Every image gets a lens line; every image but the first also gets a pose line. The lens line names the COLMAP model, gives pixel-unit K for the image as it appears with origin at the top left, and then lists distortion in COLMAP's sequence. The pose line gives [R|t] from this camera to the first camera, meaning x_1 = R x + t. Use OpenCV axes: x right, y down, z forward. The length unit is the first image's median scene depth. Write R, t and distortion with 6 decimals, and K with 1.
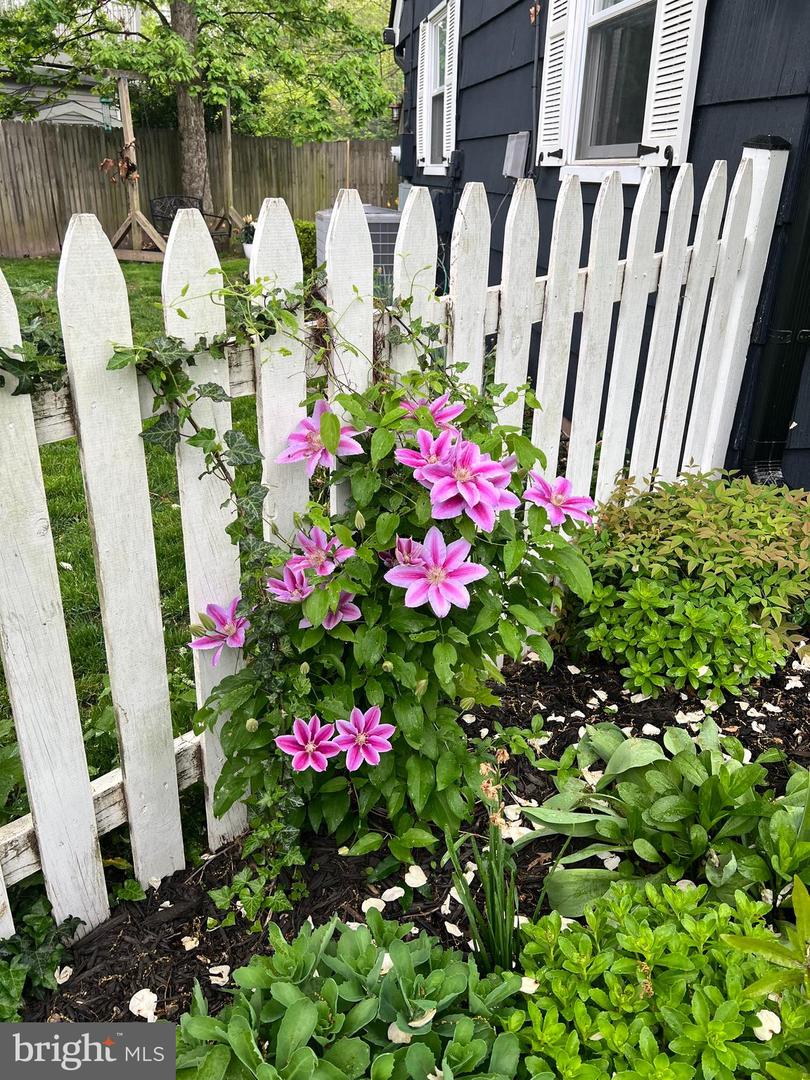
lens RADIAL K [[820.3, 0, 405.0], [0, 820.3, 540.0], [0, 0, 1]] dist [0.021731, -0.011431]
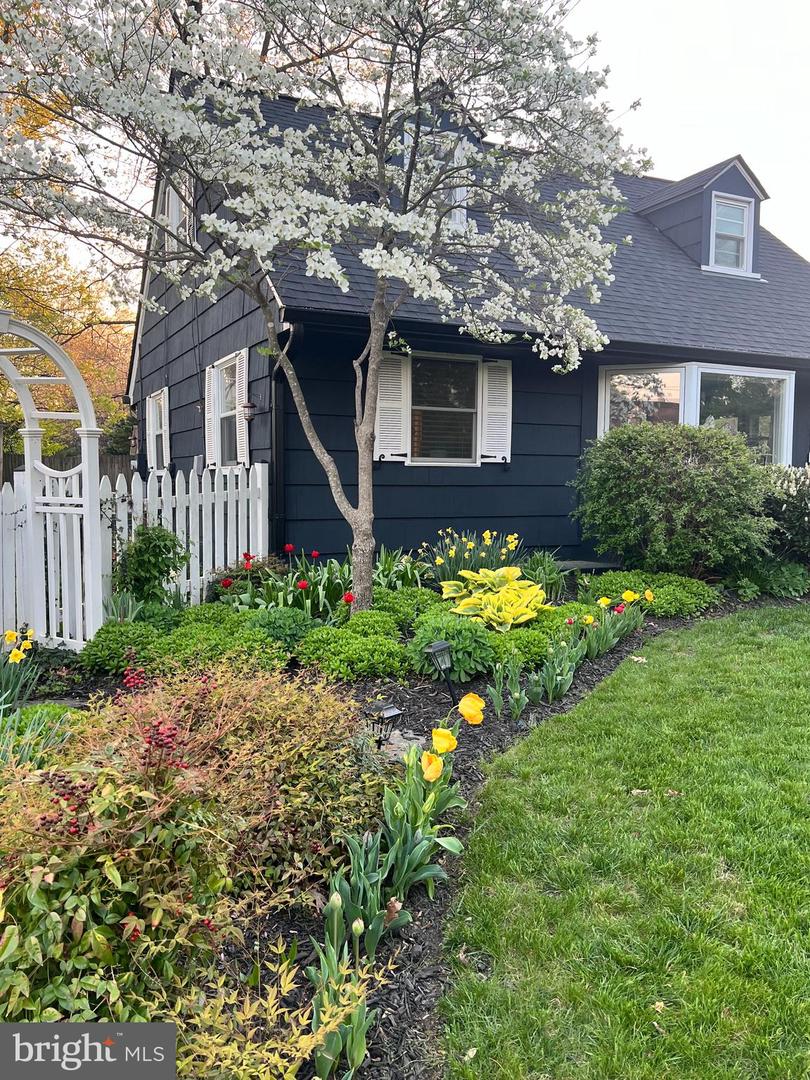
lens RADIAL K [[820.3, 0, 405.0], [0, 820.3, 540.0], [0, 0, 1]] dist [0.021731, -0.011431]
pose [[0.949447, -0.041906, 0.311119, -0.033719], [0.144513, 0.938142, -0.314650, 0.597208], [-0.278688, 0.343704, 0.896772, -1.280528]]
